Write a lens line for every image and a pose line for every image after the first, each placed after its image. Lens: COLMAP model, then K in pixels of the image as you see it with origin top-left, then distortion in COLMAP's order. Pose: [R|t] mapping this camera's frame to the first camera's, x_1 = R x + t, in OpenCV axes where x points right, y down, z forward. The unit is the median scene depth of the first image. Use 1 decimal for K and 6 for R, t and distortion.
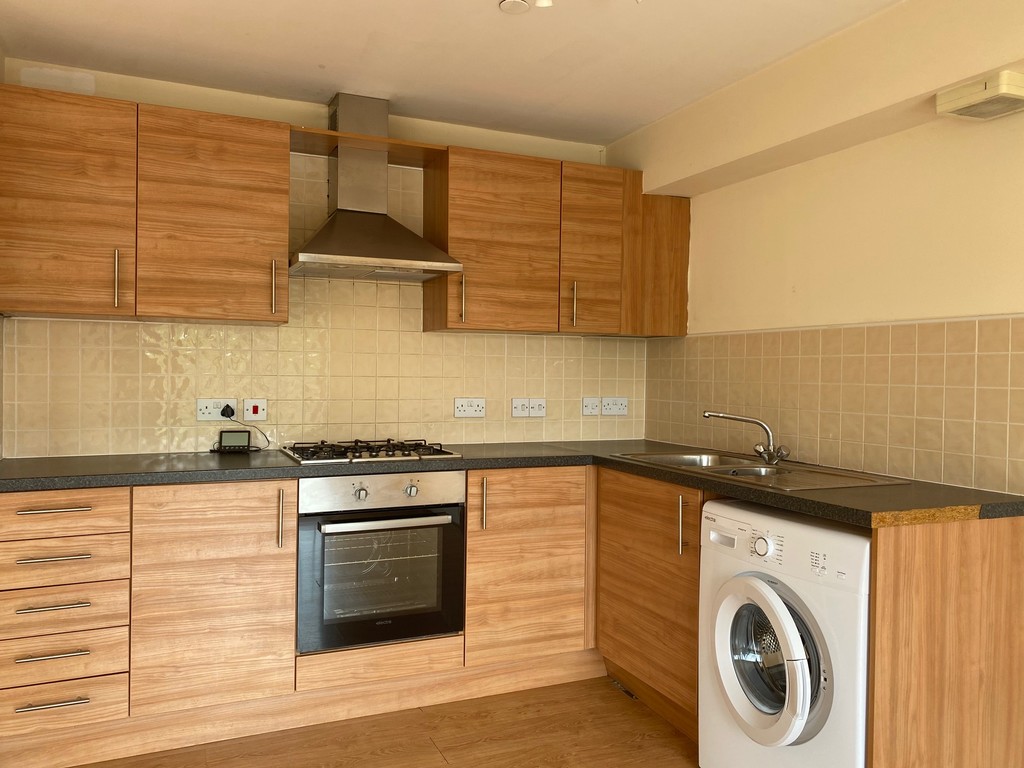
lens RADIAL K [[784.5, 0, 508.0], [0, 784.5, 377.6], [0, 0, 1]] dist [0.081956, -0.101810]
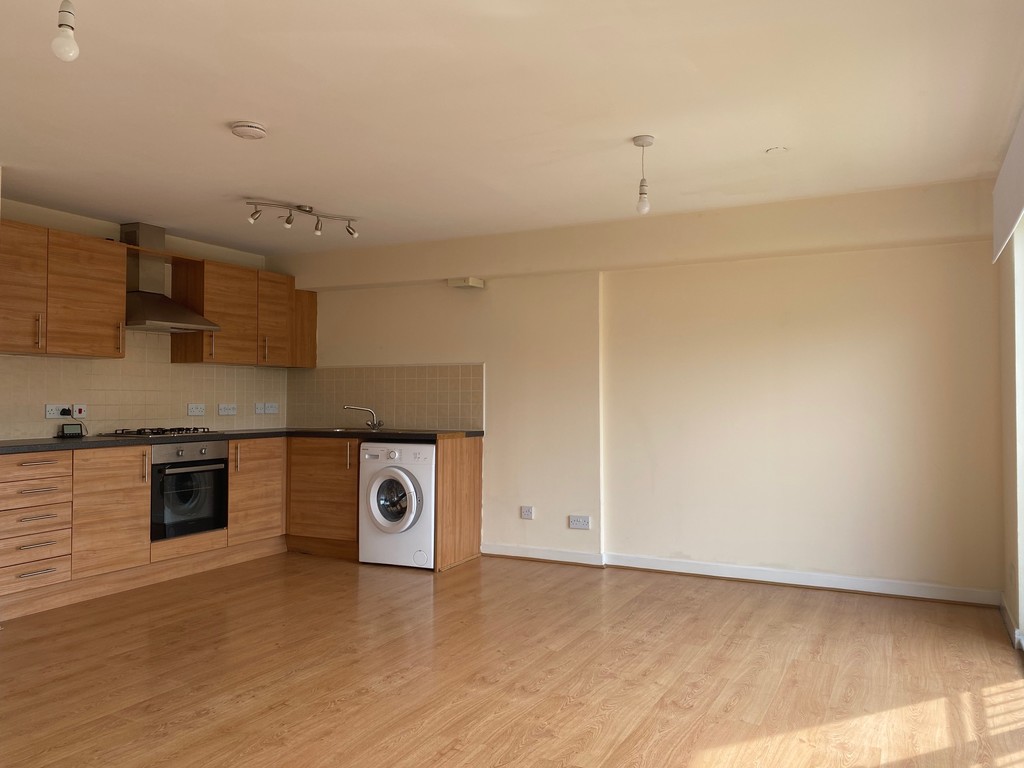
lens RADIAL K [[784.5, 0, 508.0], [0, 784.5, 377.6], [0, 0, 1]] dist [0.081956, -0.101810]
pose [[0.776592, 0.004911, 0.629985, -0.741173], [0.014781, 0.999552, -0.026012, 0.030986], [-0.629830, 0.029512, 0.776172, -0.890840]]
